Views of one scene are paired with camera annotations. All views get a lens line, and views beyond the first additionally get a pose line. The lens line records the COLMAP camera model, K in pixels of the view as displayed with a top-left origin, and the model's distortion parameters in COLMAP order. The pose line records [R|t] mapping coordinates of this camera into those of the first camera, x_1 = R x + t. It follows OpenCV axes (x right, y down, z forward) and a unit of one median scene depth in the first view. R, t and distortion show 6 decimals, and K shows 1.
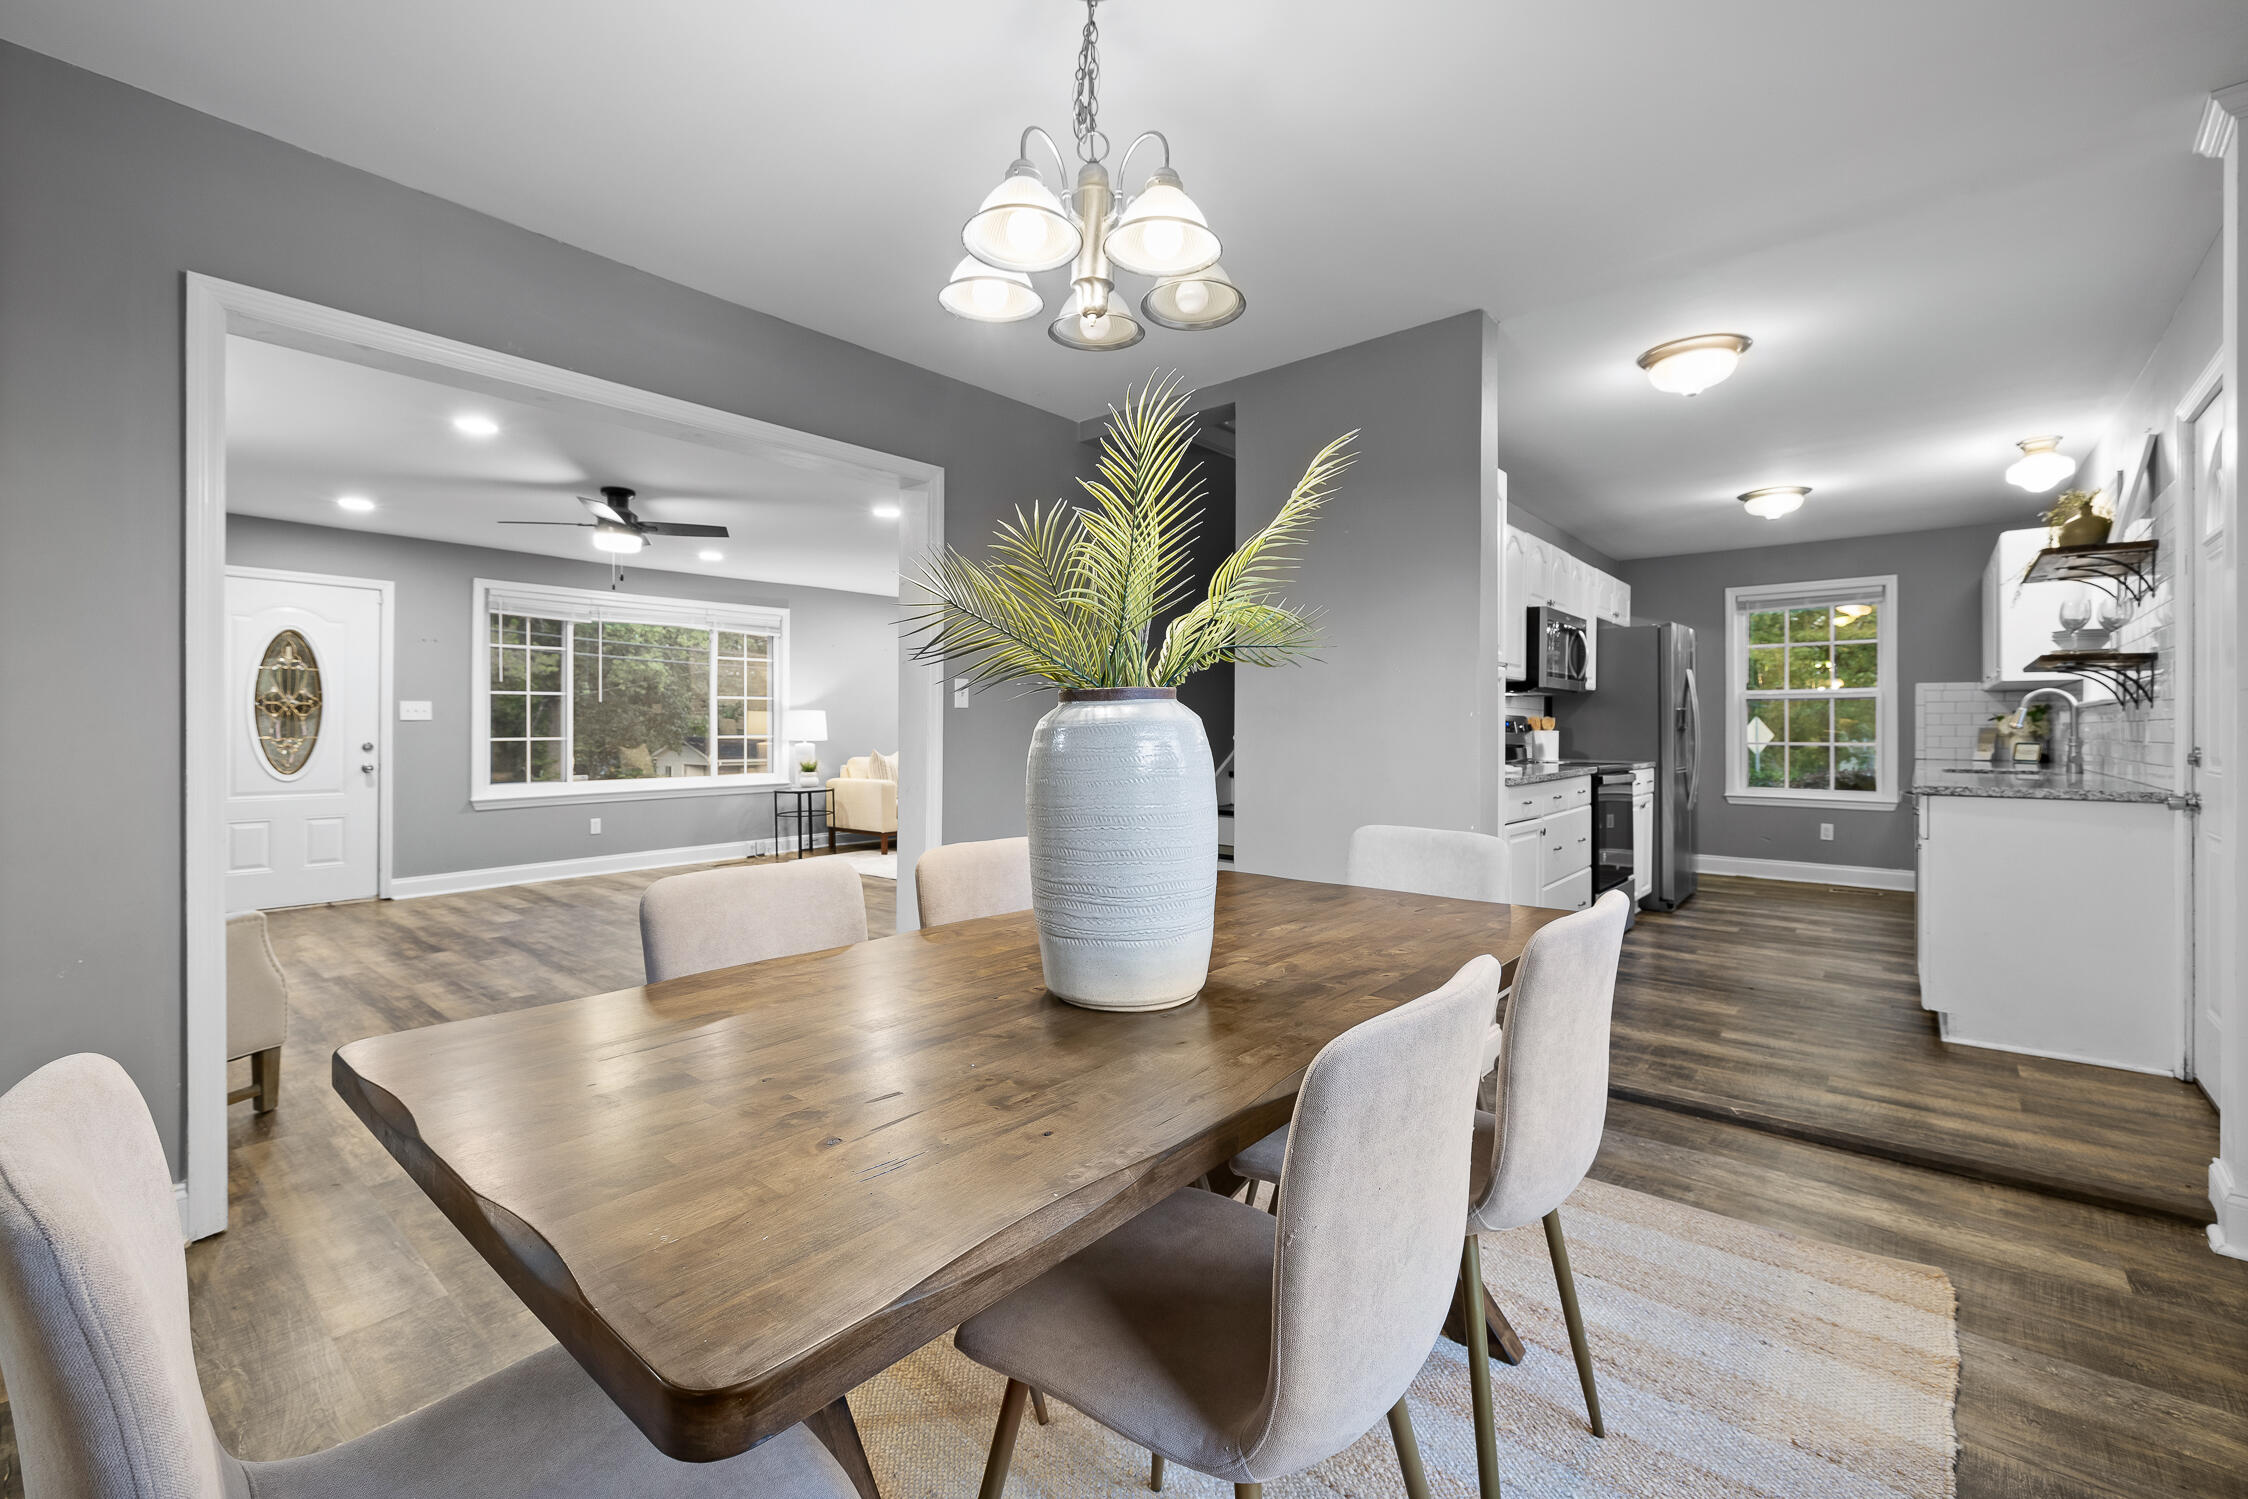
lens RADIAL K [[960.1, 0, 1137.3], [0, 960.1, 727.5], [0, 0, 1]] dist [0.000899, 0.001059]
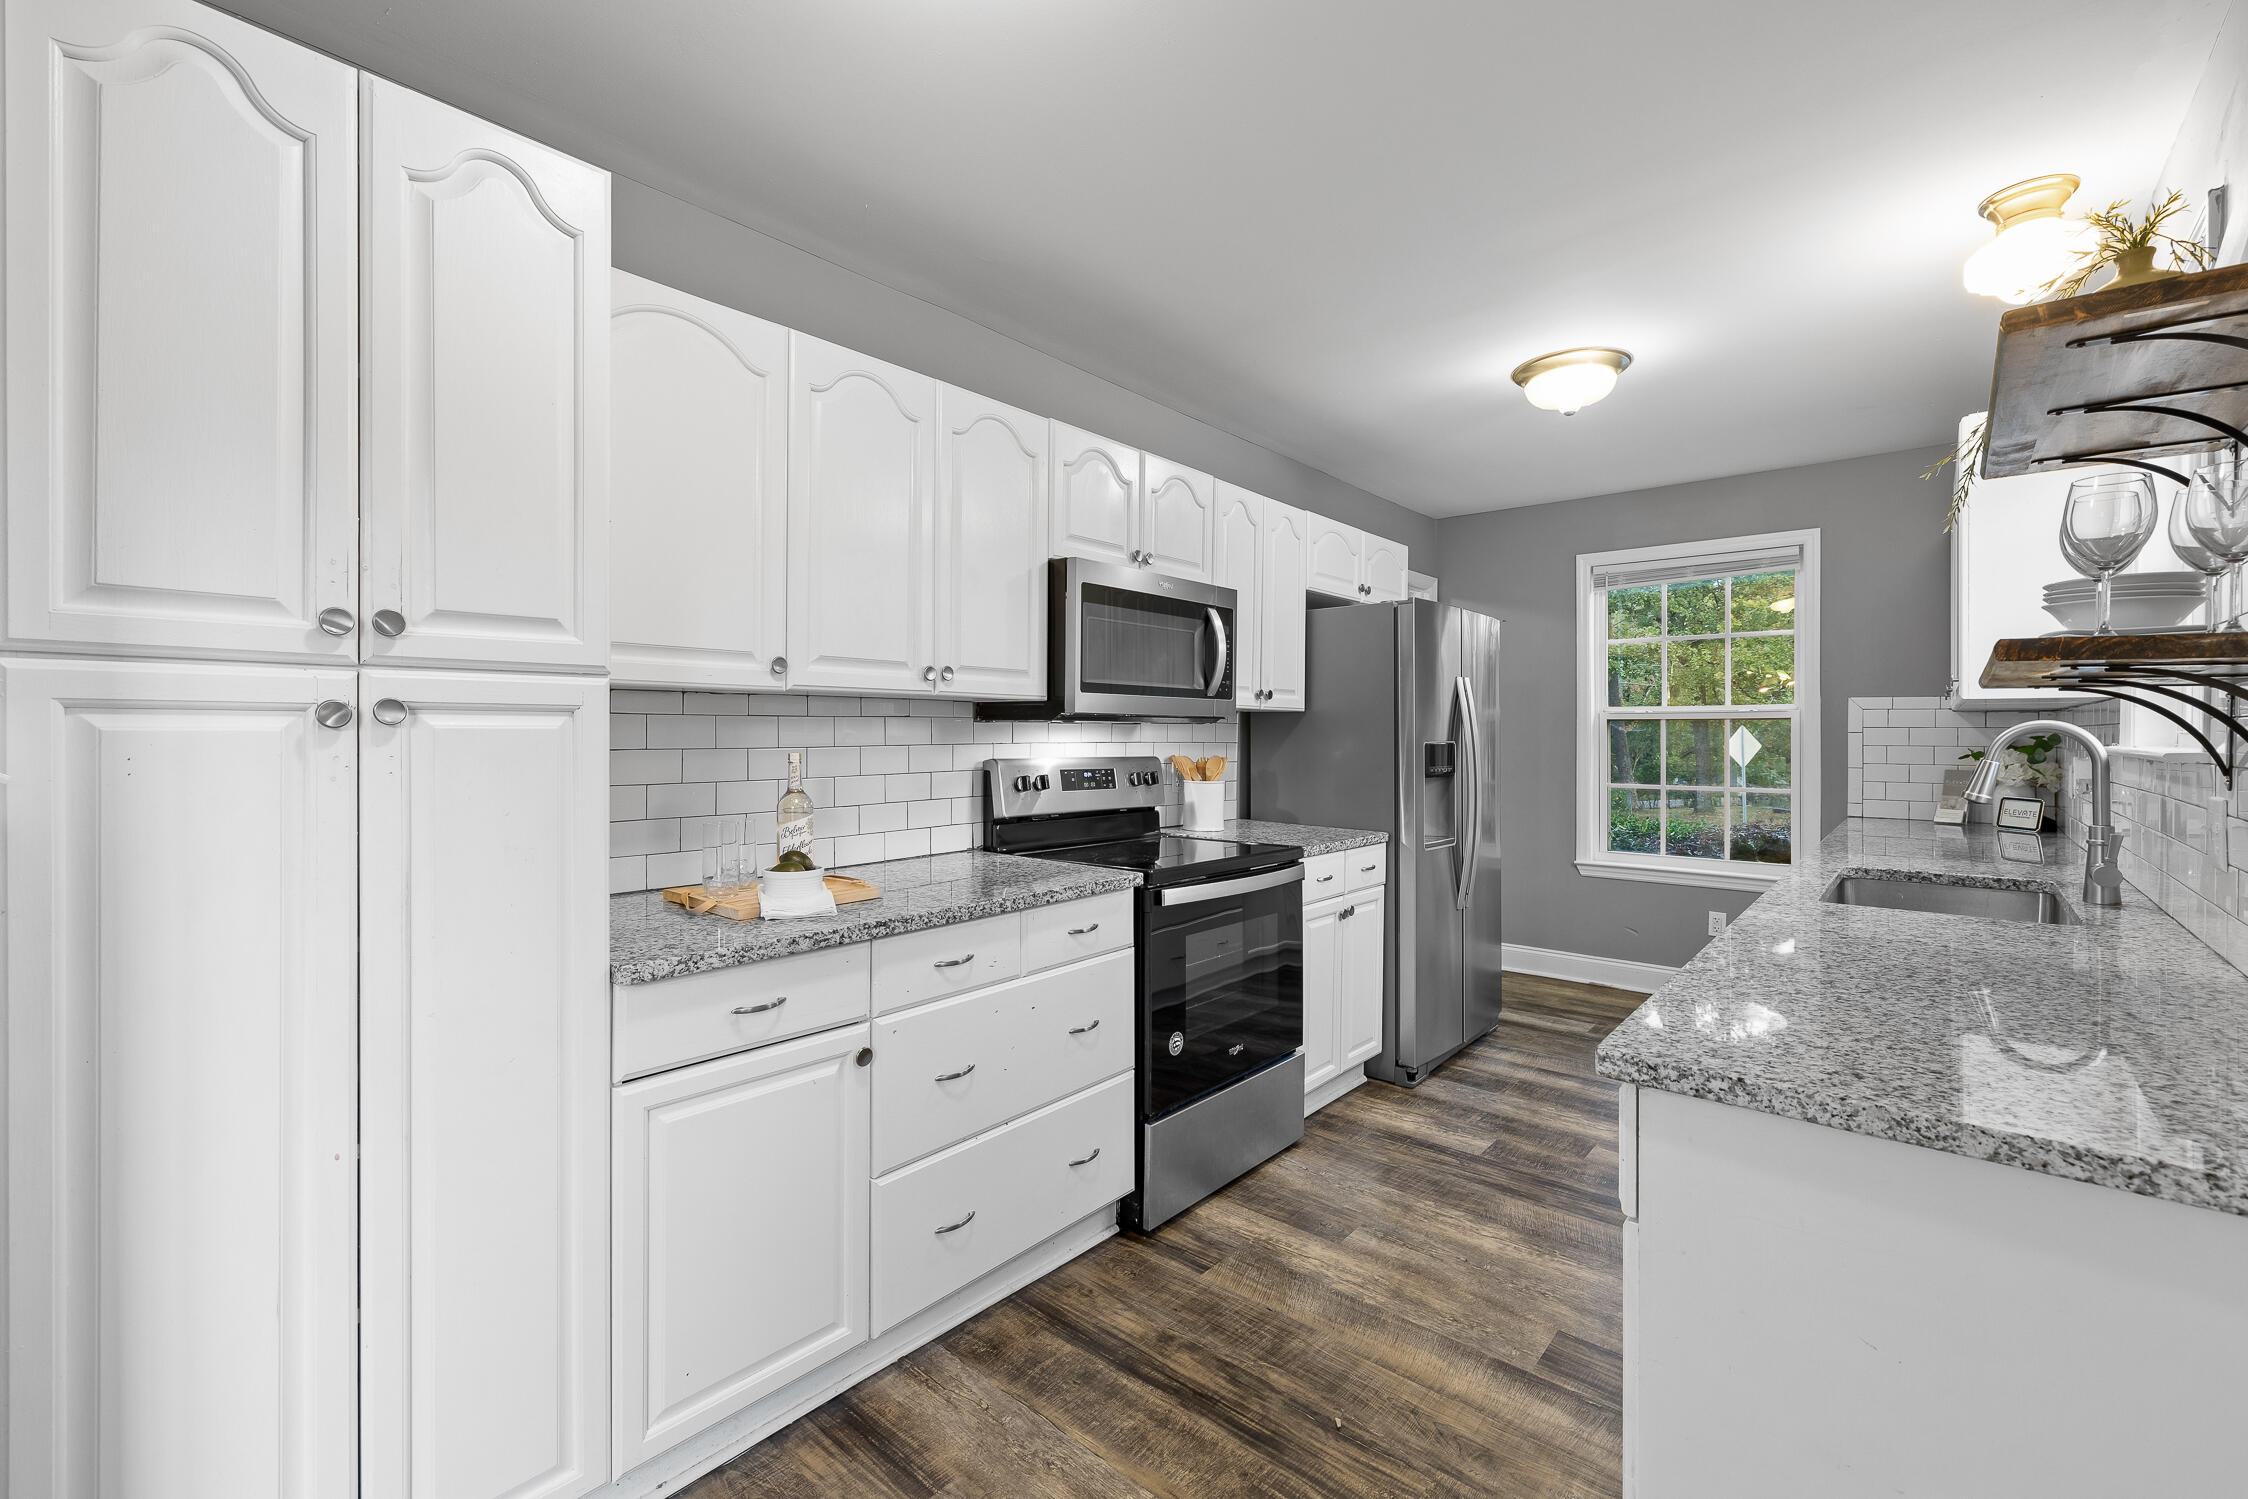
lens RADIAL K [[960.1, 0, 1145.5], [0, 960.1, 733.2], [0, 0, 1]] dist [0.000899, 0.001059]
pose [[0.999971, 0.000549, -0.007536, 0.383895], [-0.000531, 0.999997, 0.002473, -0.026135], [0.007538, -0.002468, 0.999969, 0.395522]]
